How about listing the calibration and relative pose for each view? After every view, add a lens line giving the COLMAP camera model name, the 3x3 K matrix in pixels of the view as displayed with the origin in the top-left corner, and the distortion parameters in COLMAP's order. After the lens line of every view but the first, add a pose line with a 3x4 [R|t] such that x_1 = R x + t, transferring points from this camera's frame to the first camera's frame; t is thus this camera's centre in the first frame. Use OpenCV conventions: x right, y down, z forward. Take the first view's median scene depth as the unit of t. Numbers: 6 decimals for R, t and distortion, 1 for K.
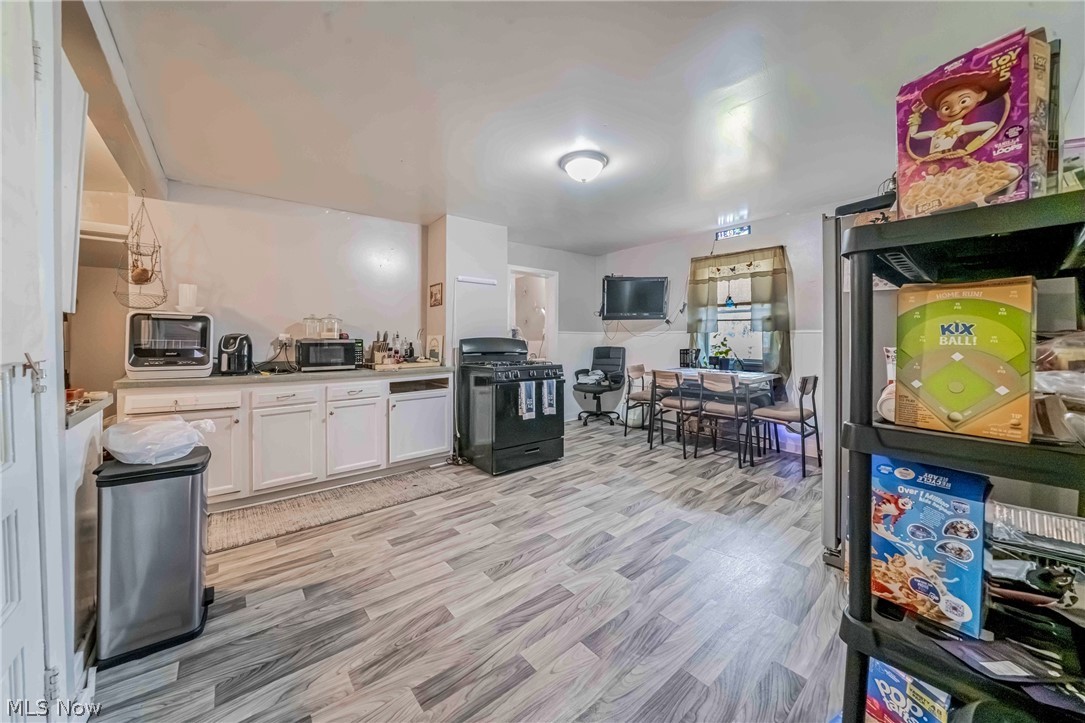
lens RADIAL K [[377.4, 0, 542.3], [0, 377.4, 352.8], [0, 0, 1]] dist [-0.001047, -0.000049]
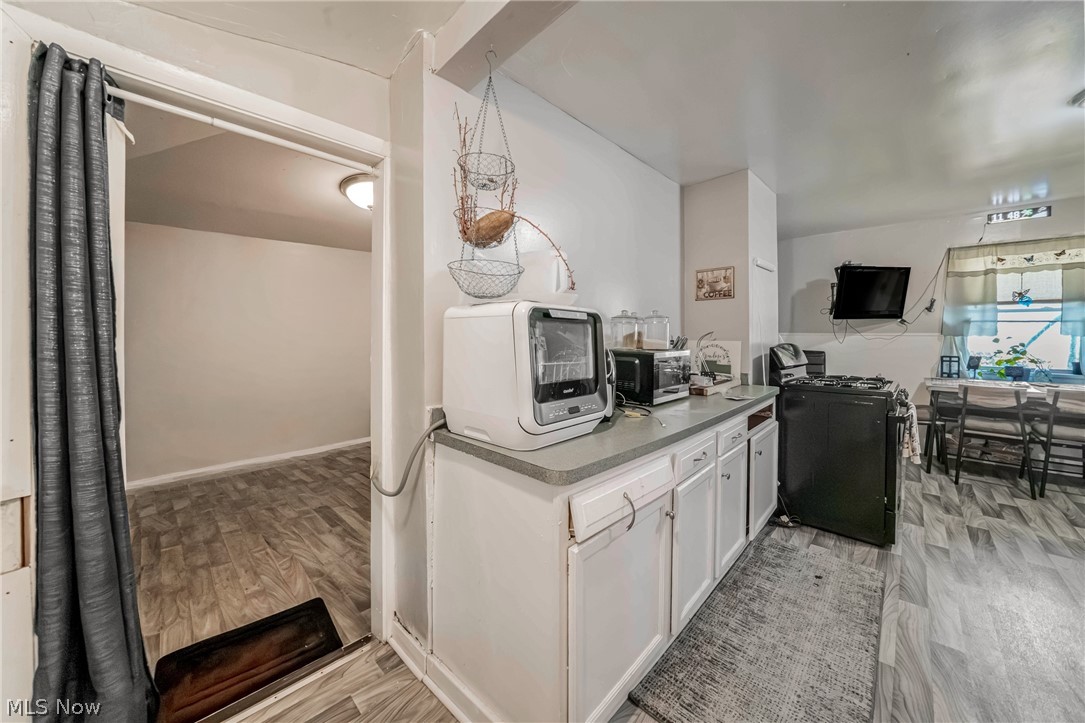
lens RADIAL K [[389.5, 0, 539.9], [0, 389.5, 354.5], [0, 0, 1]] dist [-0.000596, -0.000032]
pose [[0.991949, -0.003824, 0.126583, -0.654176], [0.002225, 0.999916, 0.012765, -0.027808], [-0.126621, -0.012381, 0.991874, 0.295237]]
